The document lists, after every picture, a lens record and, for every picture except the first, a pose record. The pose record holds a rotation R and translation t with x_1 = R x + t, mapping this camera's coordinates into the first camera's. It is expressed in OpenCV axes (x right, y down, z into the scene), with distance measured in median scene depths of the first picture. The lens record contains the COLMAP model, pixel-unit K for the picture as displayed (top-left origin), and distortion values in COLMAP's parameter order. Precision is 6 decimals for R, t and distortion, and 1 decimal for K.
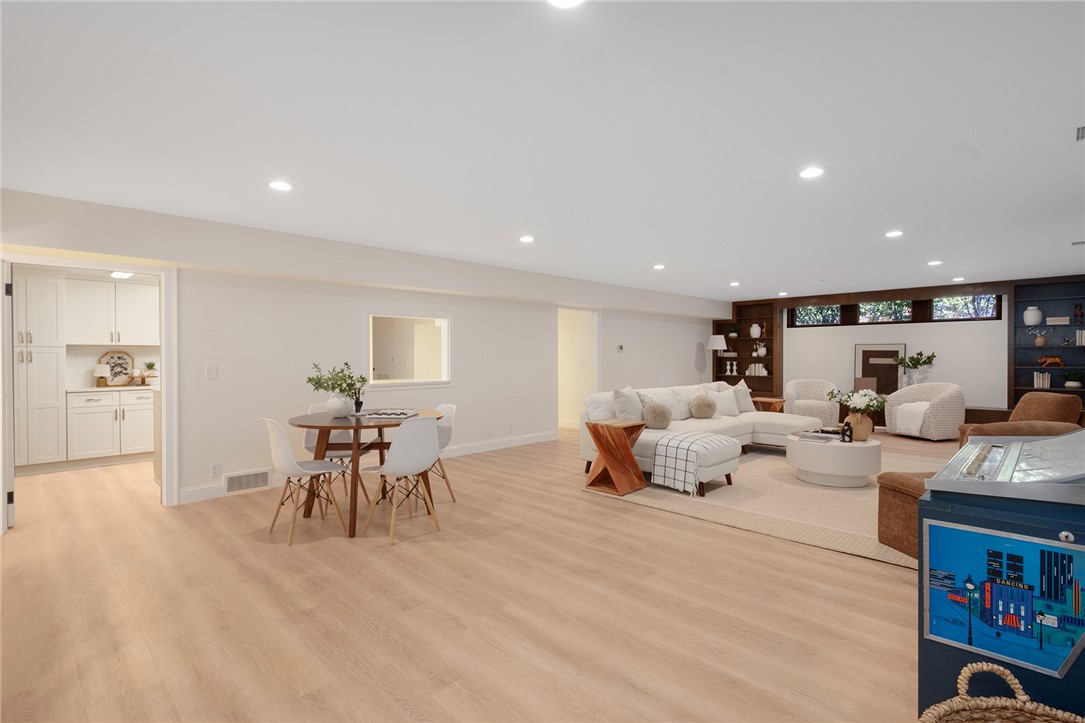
lens RADIAL K [[514.8, 0, 550.0], [0, 514.8, 354.2], [0, 0, 1]] dist [0.003244, -0.001309]
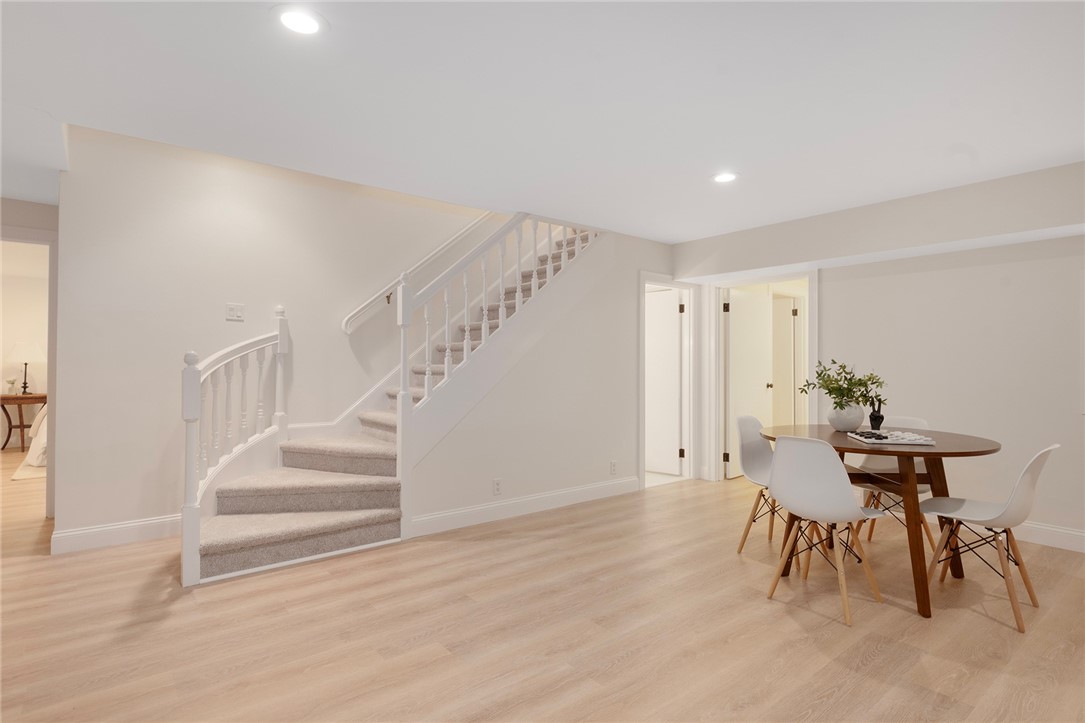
lens RADIAL K [[547.0, 0, 544.2], [0, 547.0, 364.3], [0, 0, 1]] dist [-0.002789, 0.000281]
pose [[-0.096738, 0.002274, -0.995307, 0.525142], [-0.010748, 0.999937, 0.003329, 0.030683], [0.995252, 0.011019, -0.096708, 0.762948]]
